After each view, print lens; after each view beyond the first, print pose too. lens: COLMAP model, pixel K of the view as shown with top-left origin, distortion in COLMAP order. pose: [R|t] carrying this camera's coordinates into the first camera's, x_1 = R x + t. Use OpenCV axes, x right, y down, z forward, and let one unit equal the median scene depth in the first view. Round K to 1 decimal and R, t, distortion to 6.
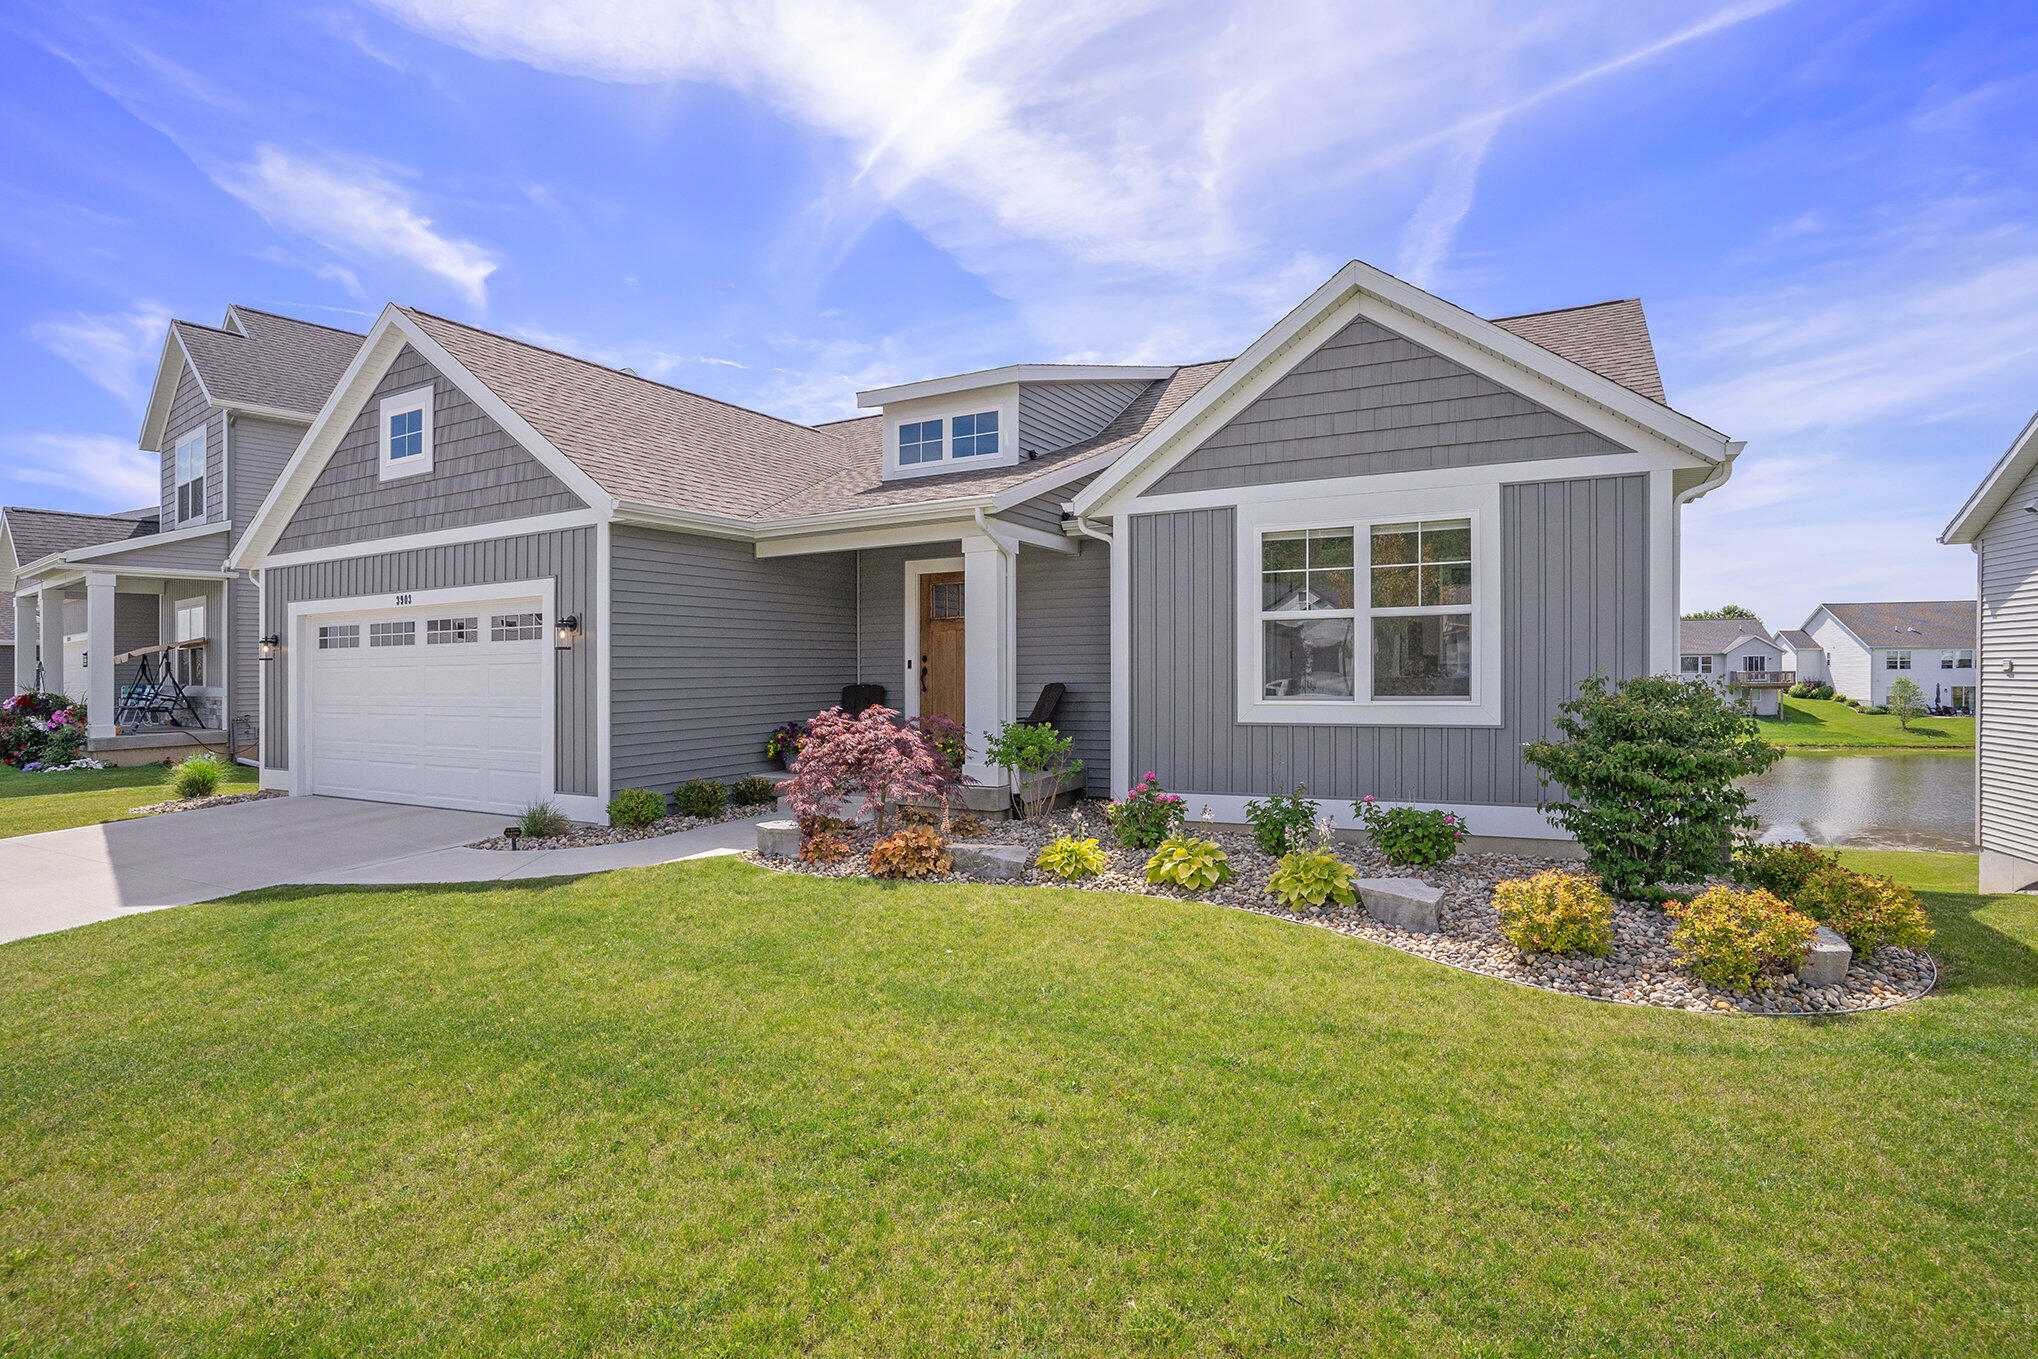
lens RADIAL K [[1004.5, 0, 1019.0], [0, 1004.5, 679.5], [0, 0, 1]] dist [-0.060300, 0.026521]
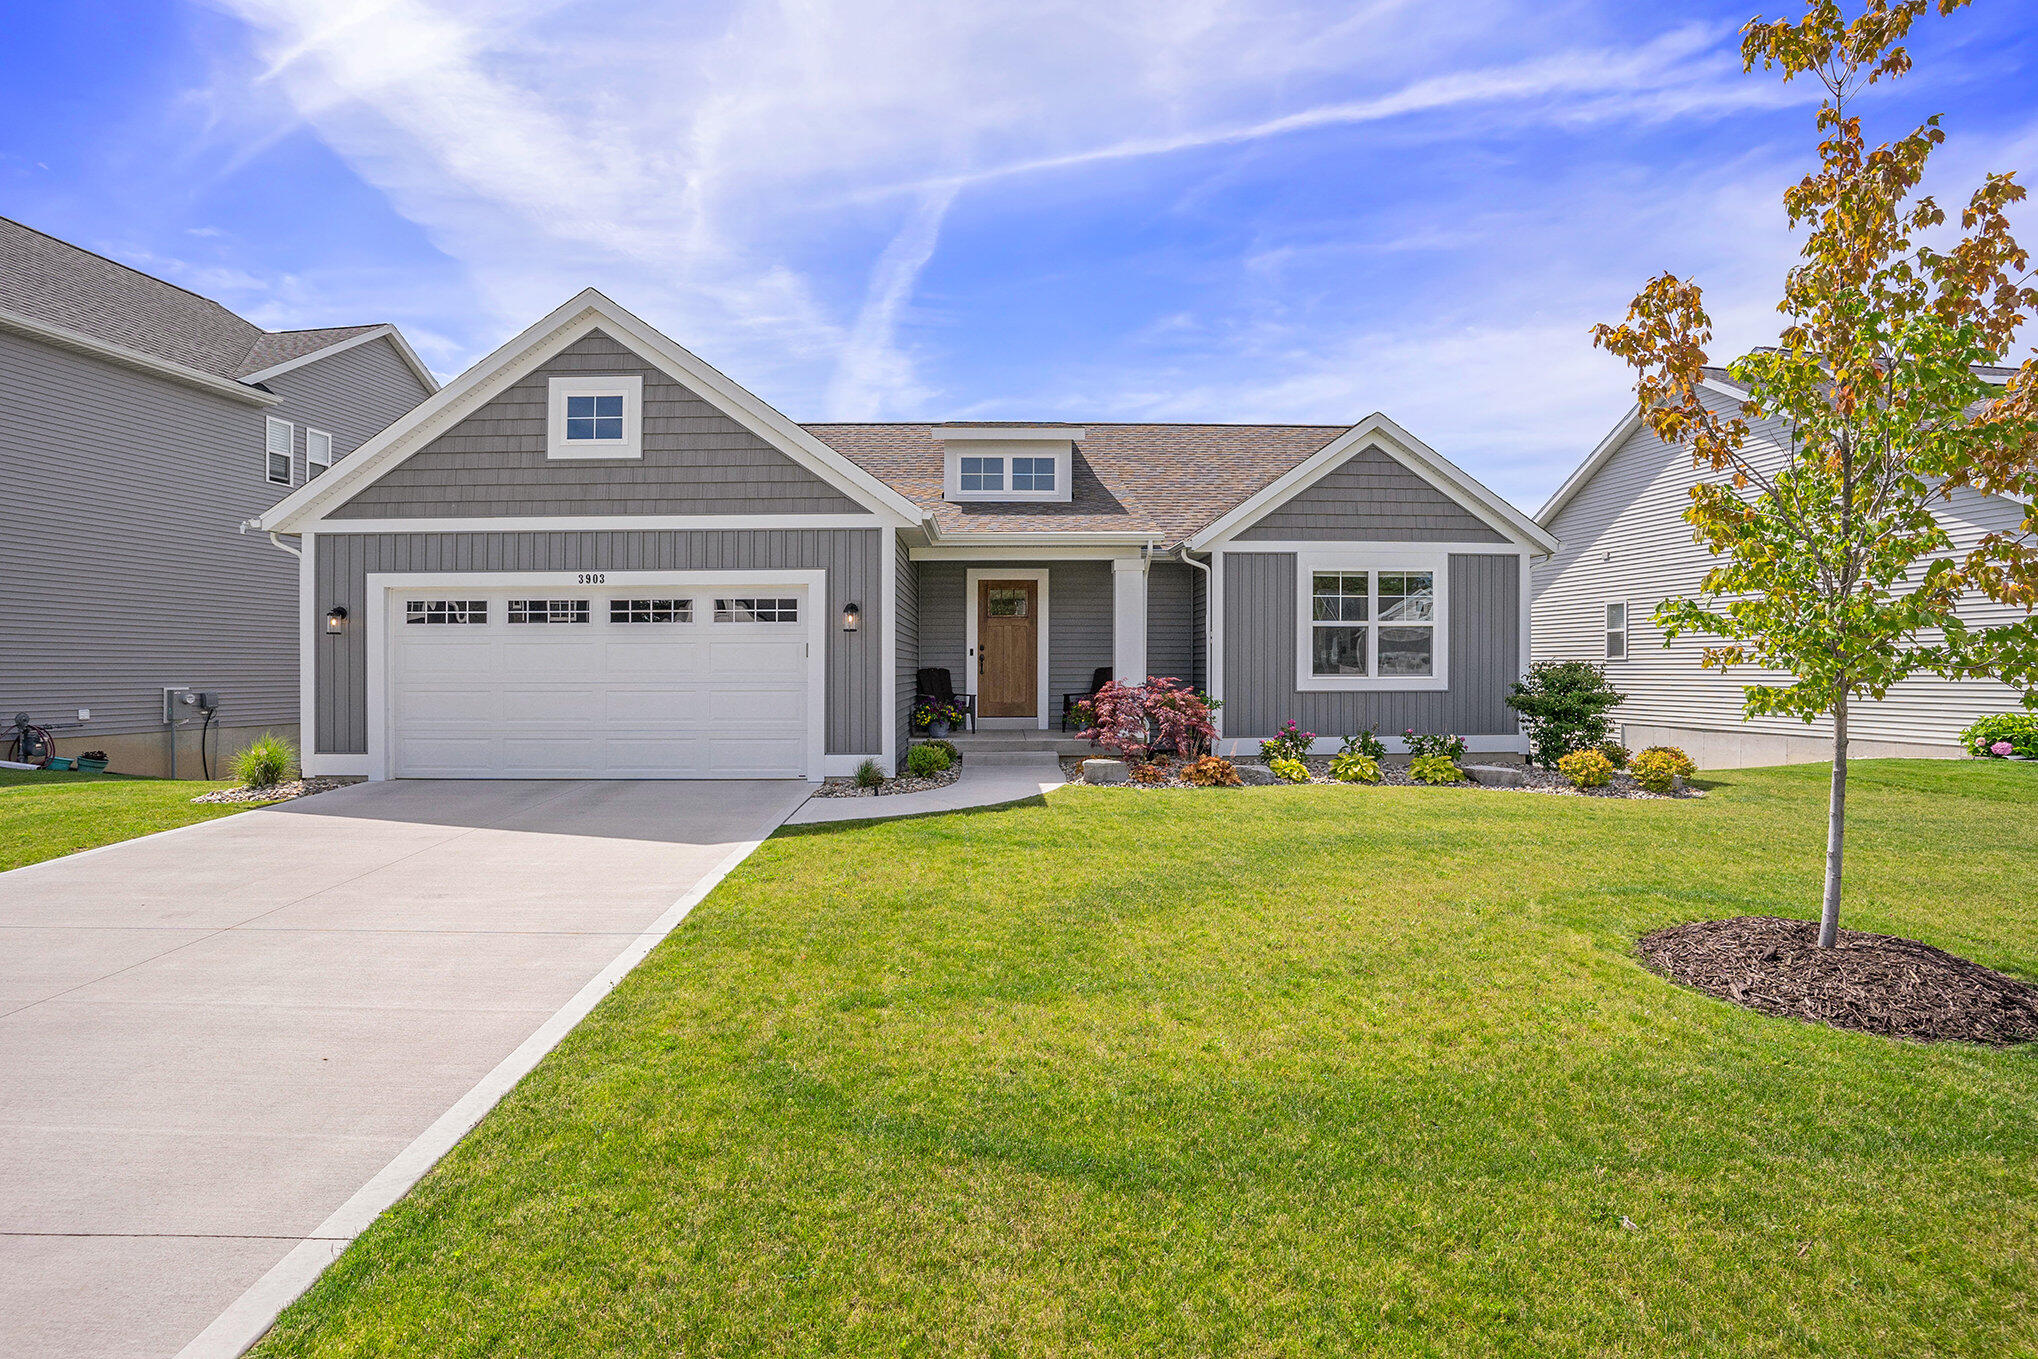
lens RADIAL K [[991.2, 0, 1019.0], [0, 991.2, 679.5], [0, 0, 1]] dist [-0.067597, 0.023545]
pose [[0.869850, 0.005037, 0.493291, -0.816586], [-0.002723, 0.999982, -0.005408, 0.030712], [-0.493309, 0.003361, 0.869848, -0.111544]]
